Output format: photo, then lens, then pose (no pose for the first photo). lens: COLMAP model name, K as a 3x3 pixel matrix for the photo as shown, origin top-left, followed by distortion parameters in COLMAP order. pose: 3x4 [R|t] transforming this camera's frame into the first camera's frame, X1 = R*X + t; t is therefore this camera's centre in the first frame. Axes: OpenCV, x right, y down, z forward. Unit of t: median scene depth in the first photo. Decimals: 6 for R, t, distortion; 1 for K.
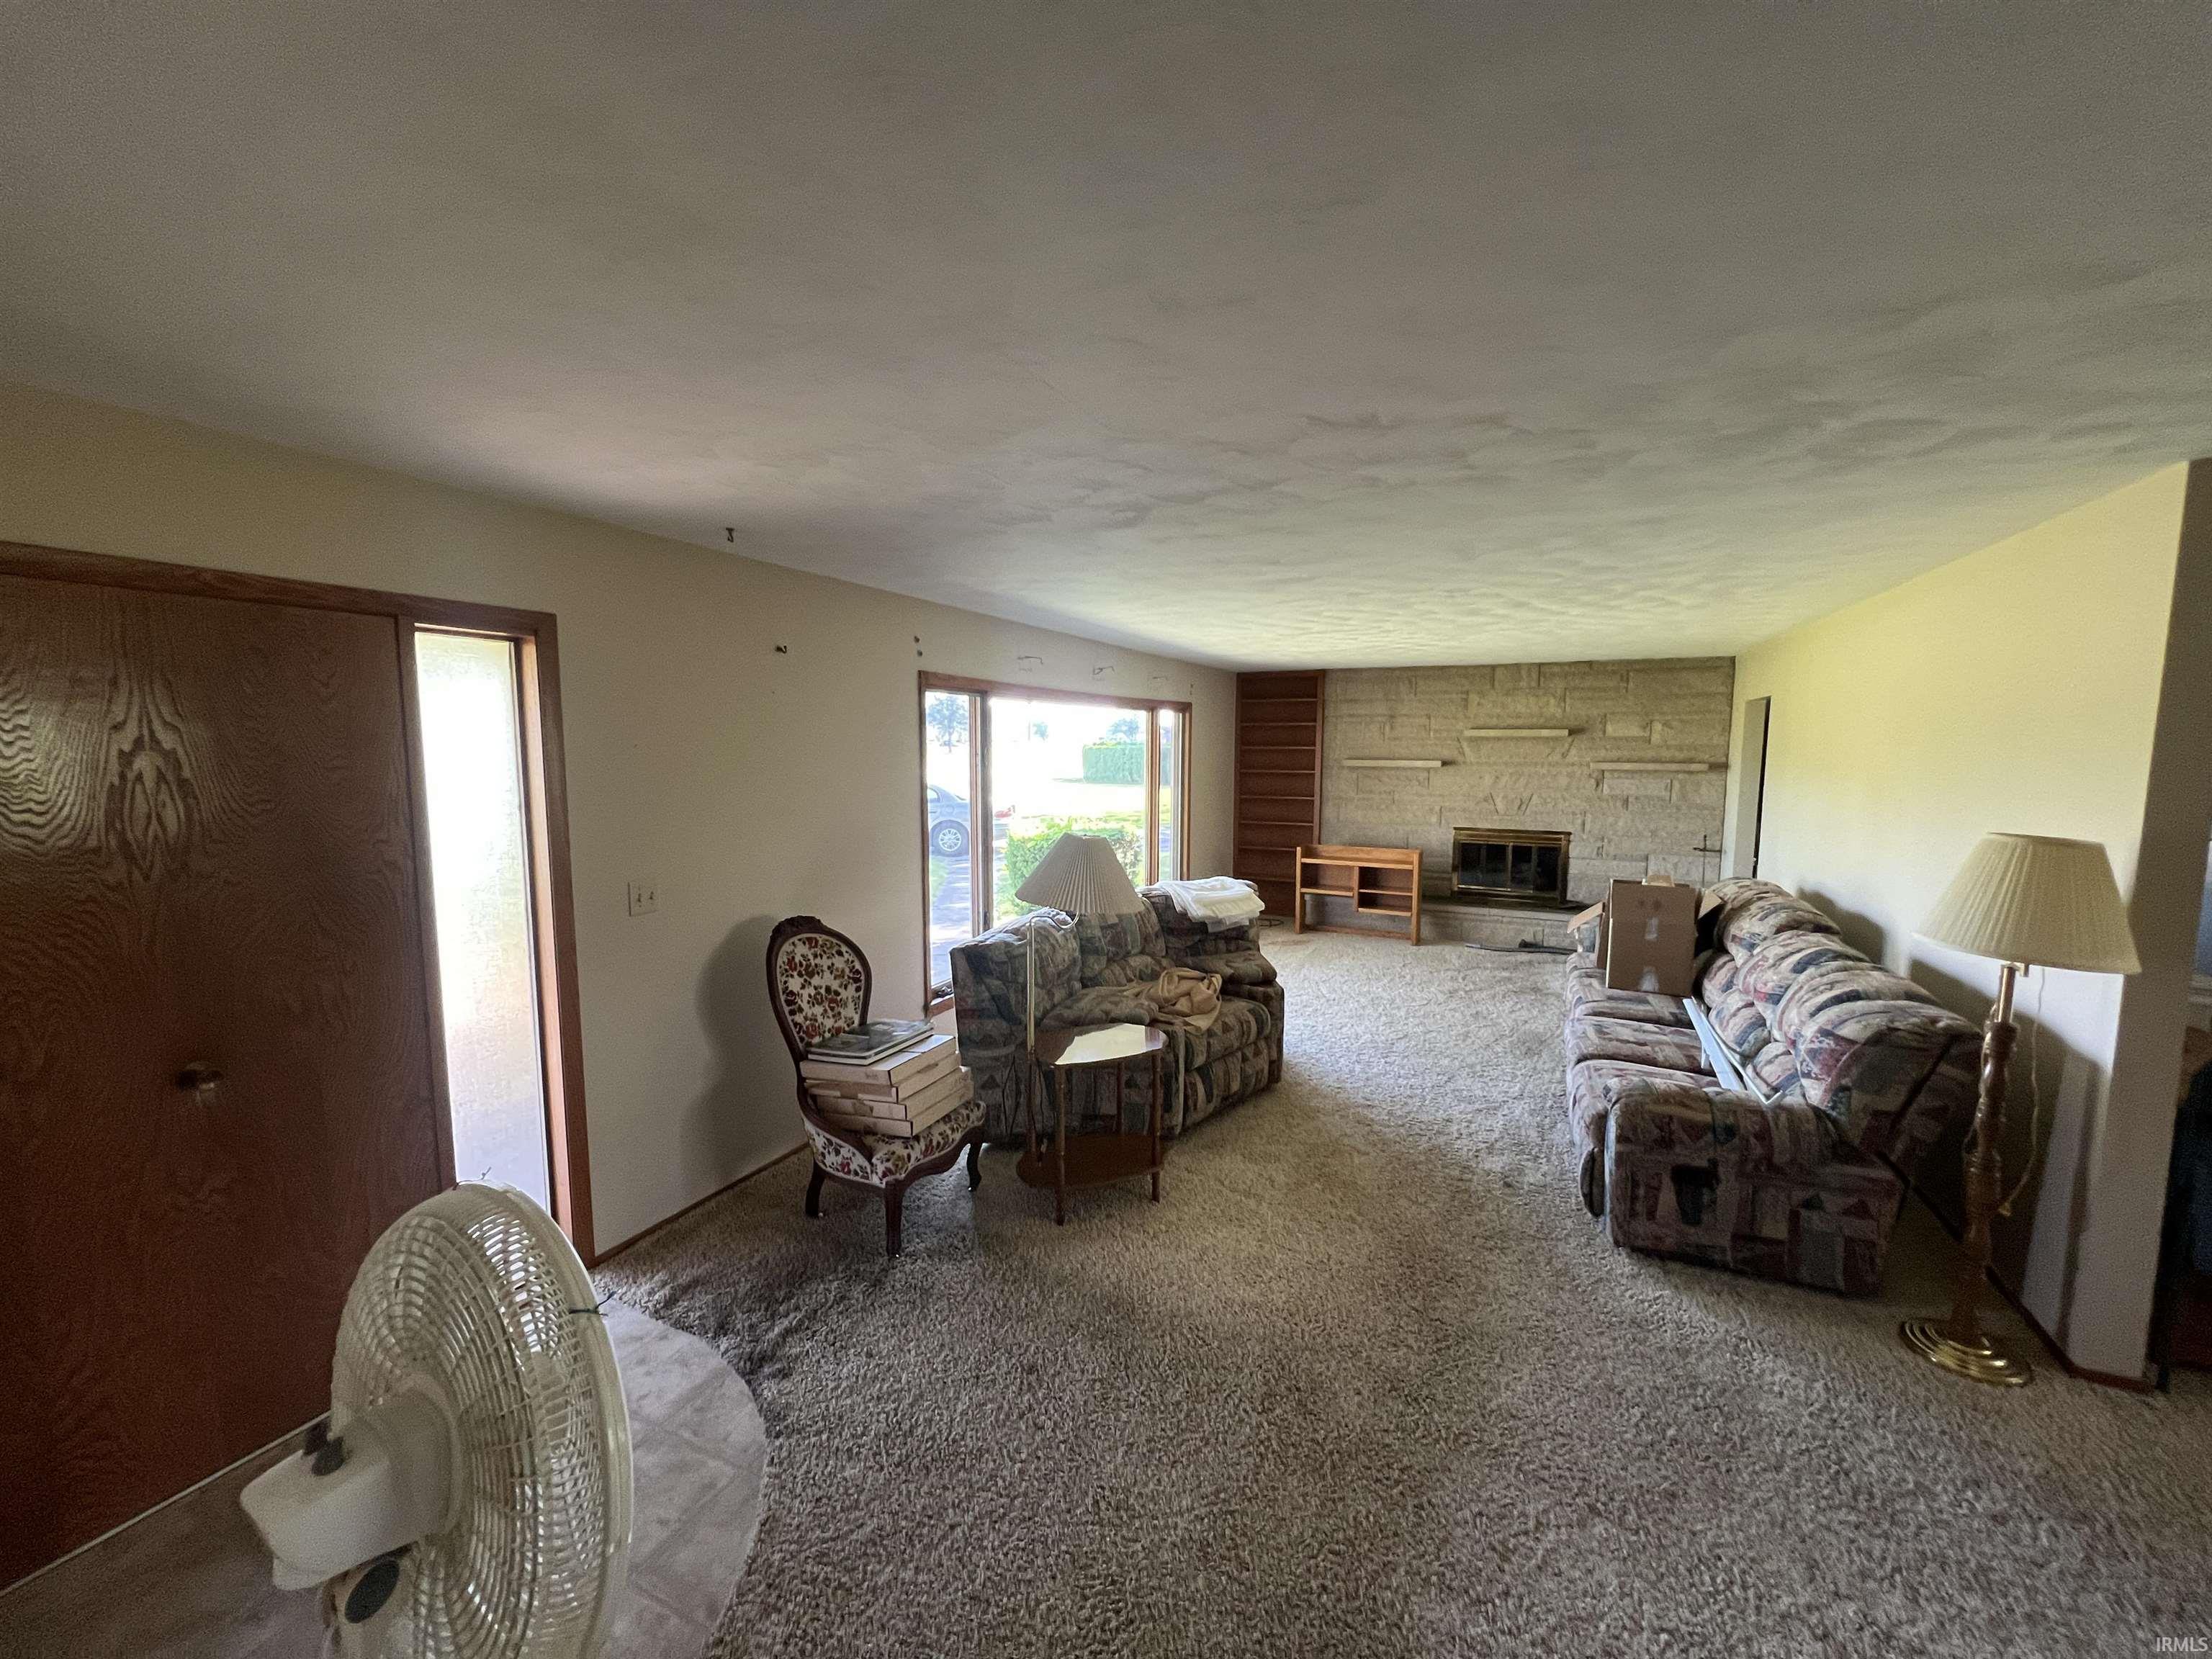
lens RADIAL K [[878.5, 0, 1101.1], [0, 878.5, 833.5], [0, 0, 1]] dist [-0.003095, -0.000280]
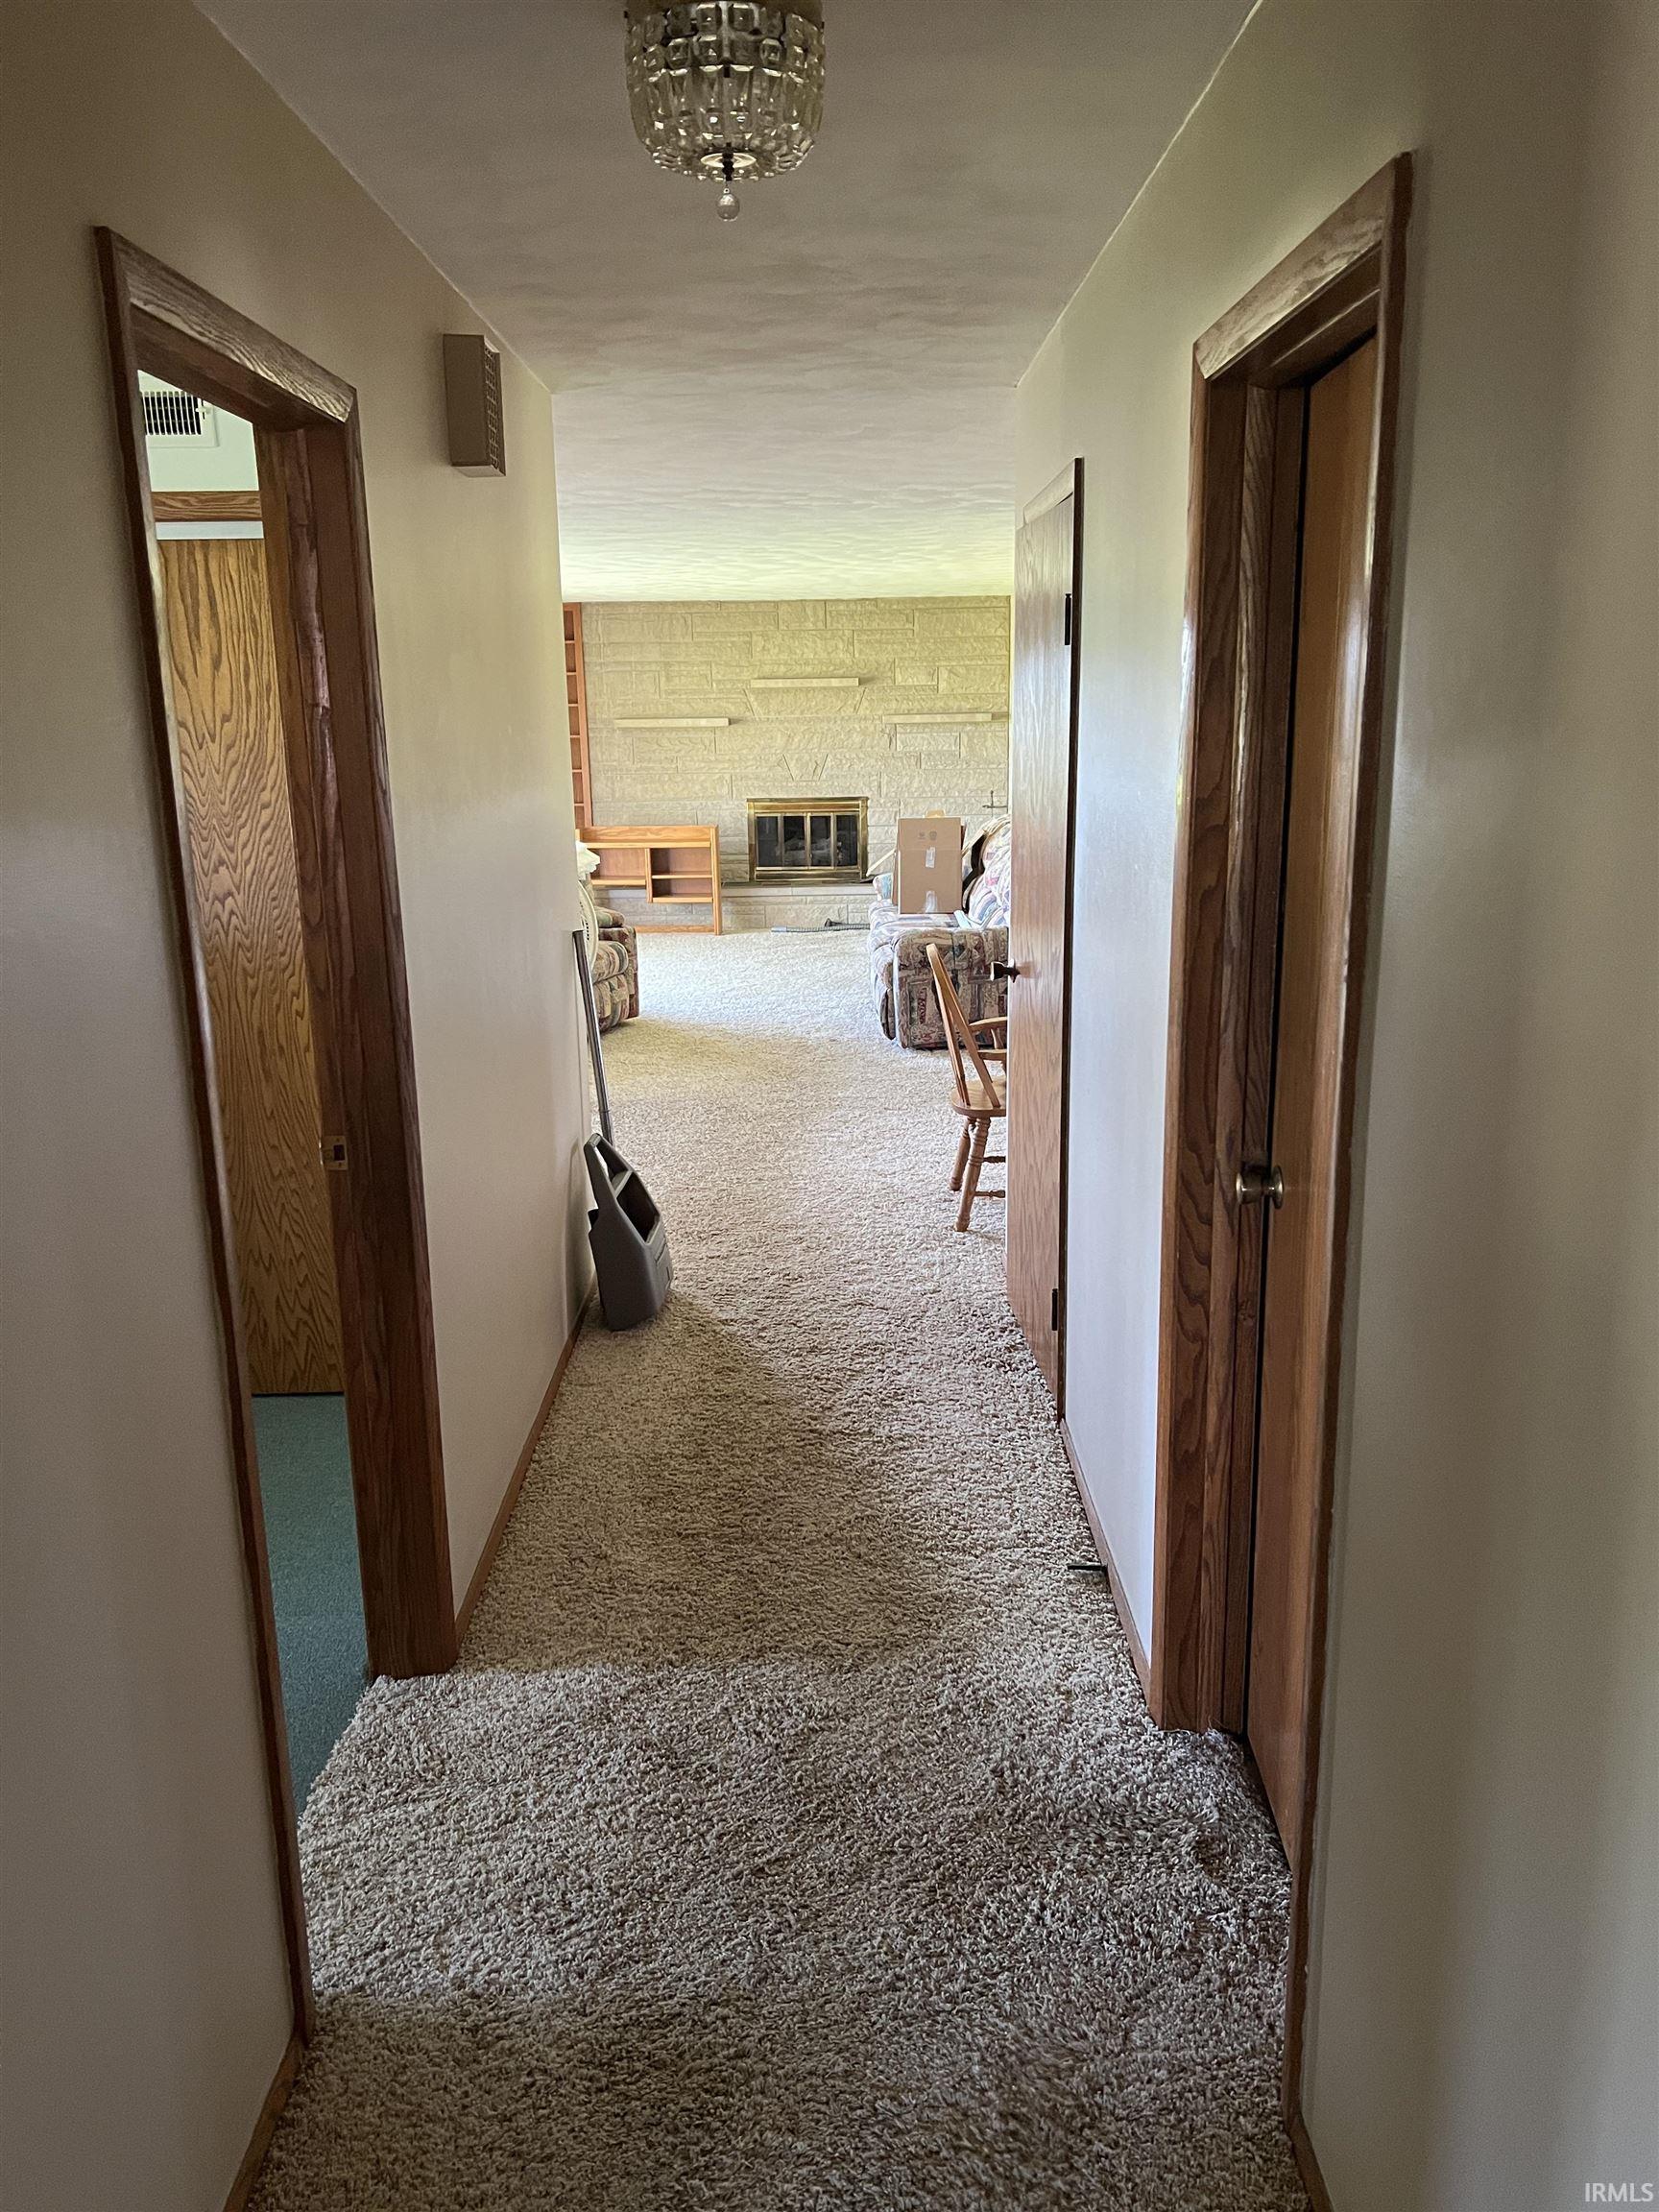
lens RADIAL K [[1667.4, 0, 823.1], [0, 1667.4, 1122.3], [0, 0, 1]] dist [0.104459, 0.000142]
pose [[0.896133, -0.123455, 0.426267, -0.286118], [0.064667, 0.986601, 0.149791, 0.069299], [-0.439048, -0.106667, 0.892109, -0.560836]]
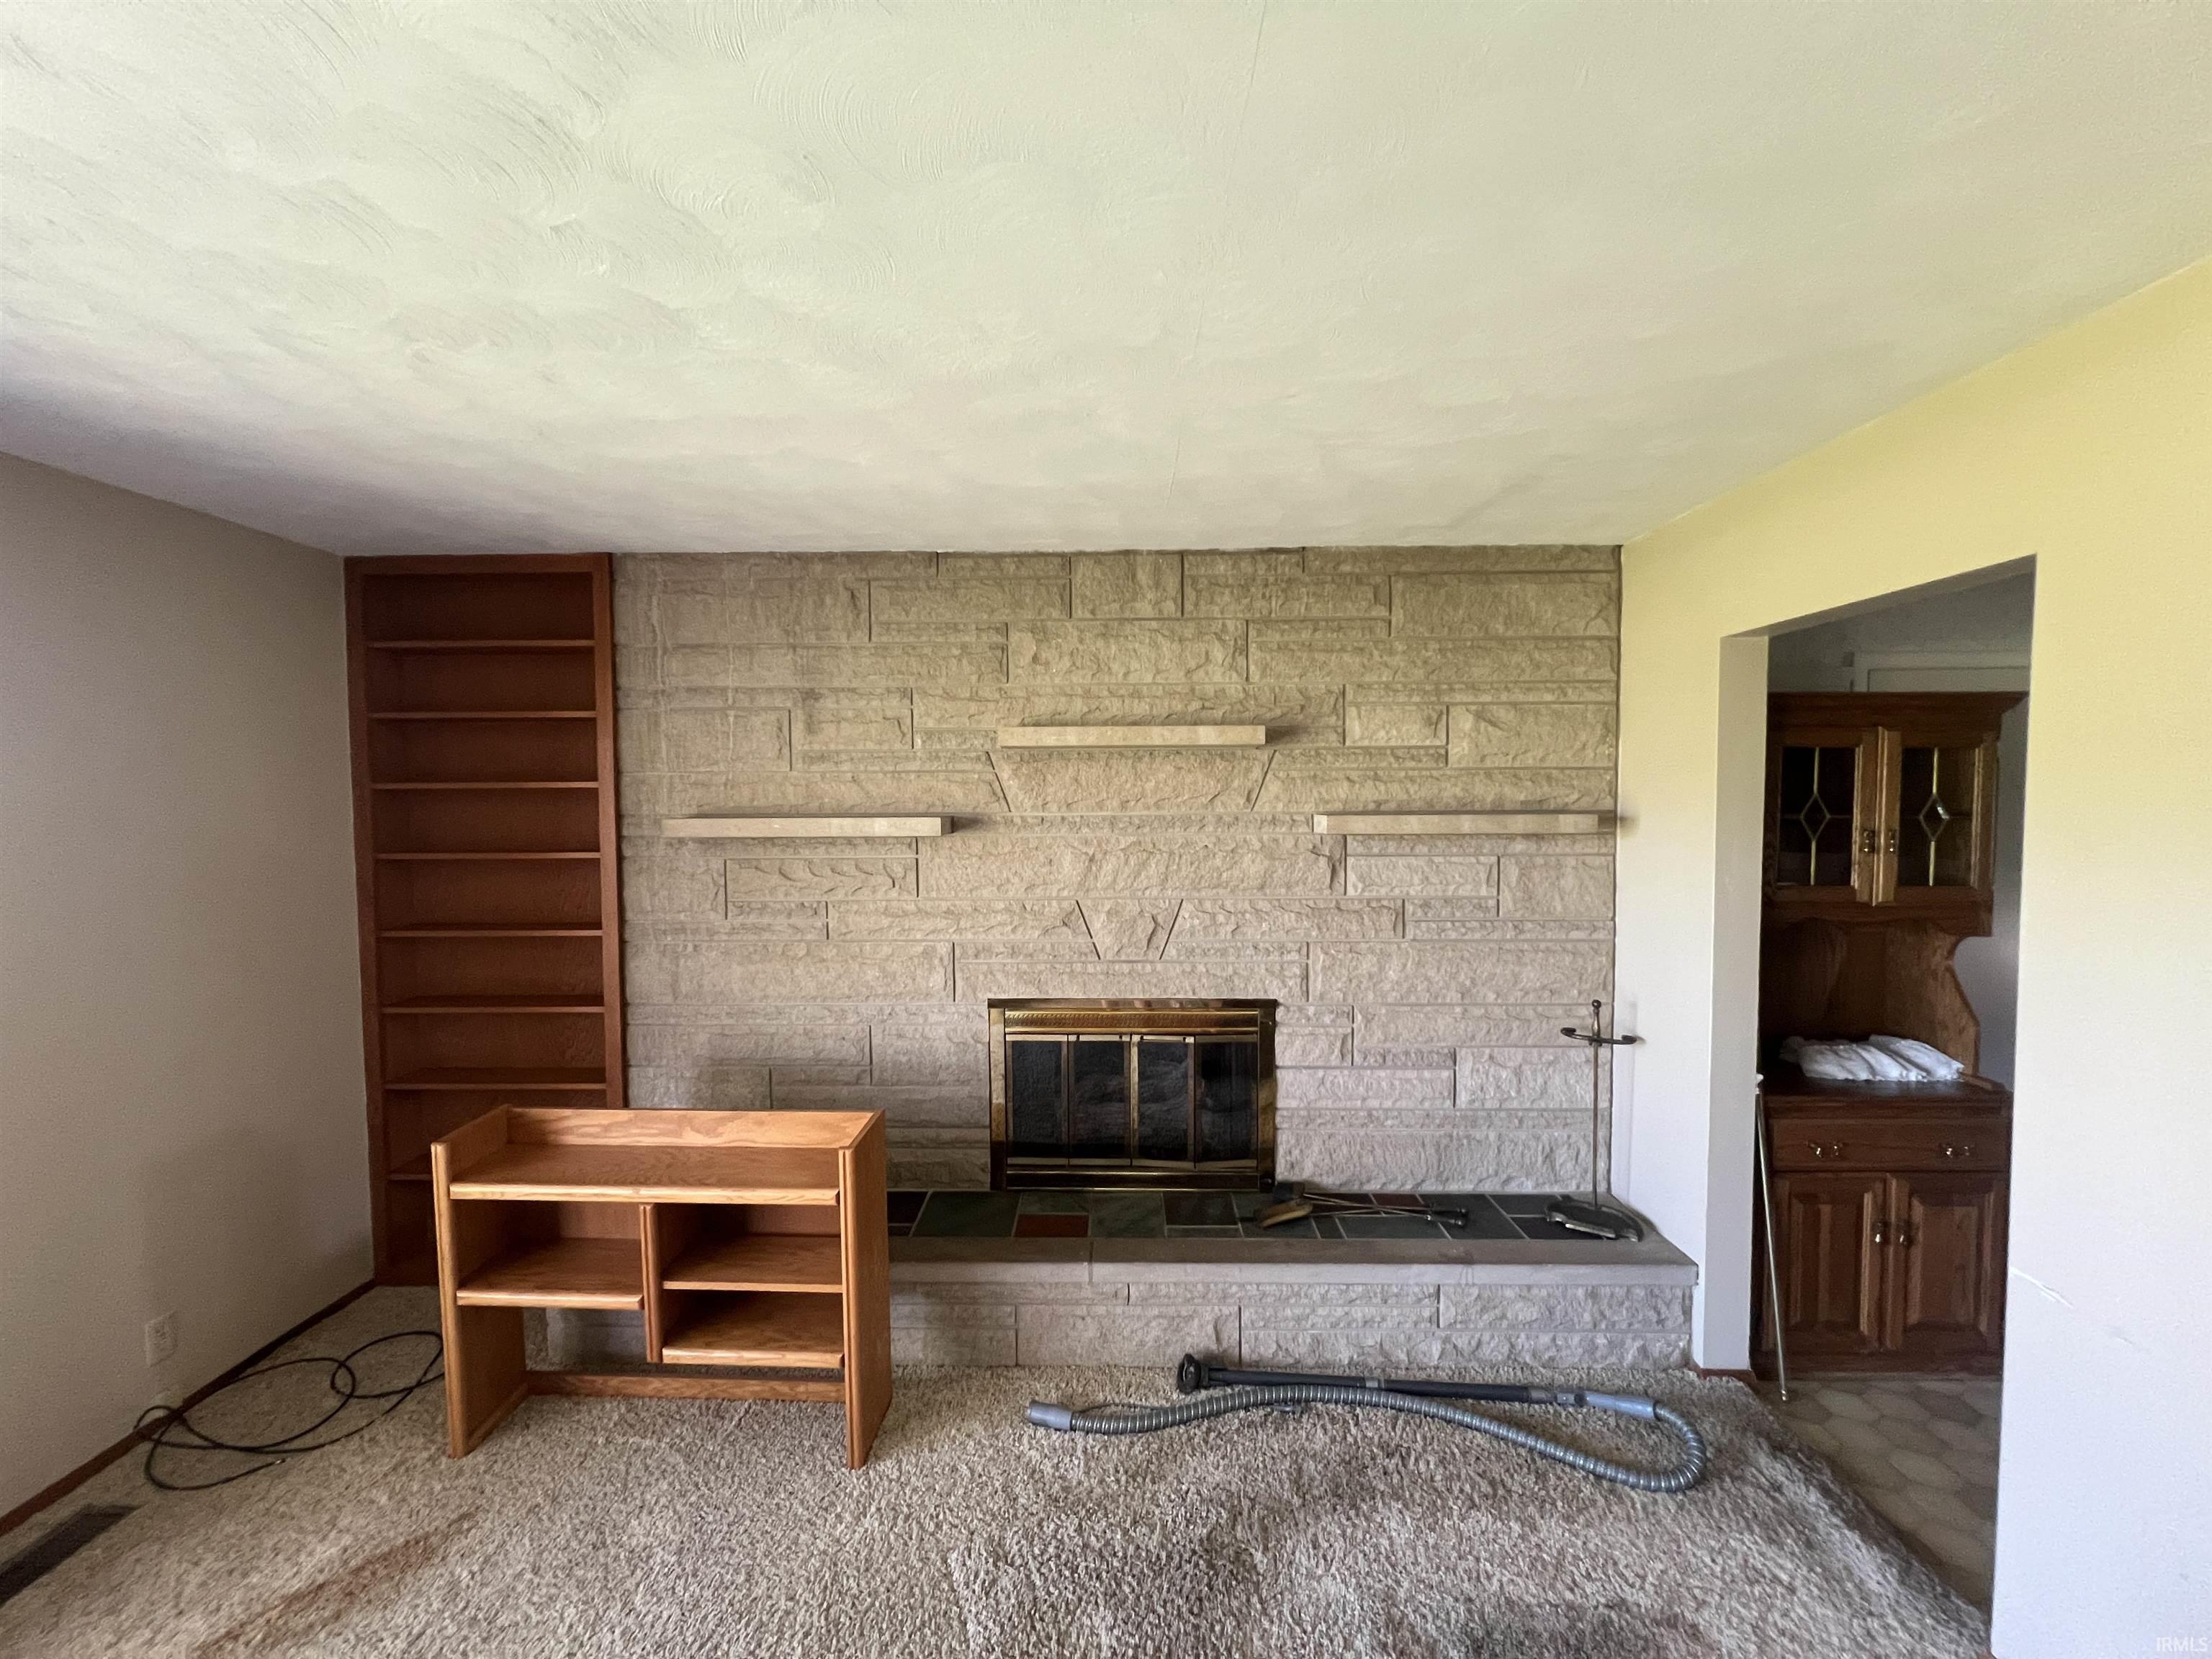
lens RADIAL K [[878.5, 0, 1093.0], [0, 878.5, 830.5], [0, 0, 1]] dist [-0.003095, -0.000280]
pose [[0.910309, -0.022958, 0.413291, 0.316736], [0.050365, 0.997185, -0.055541, -0.058934], [-0.410853, 0.071375, 0.908904, 0.702414]]
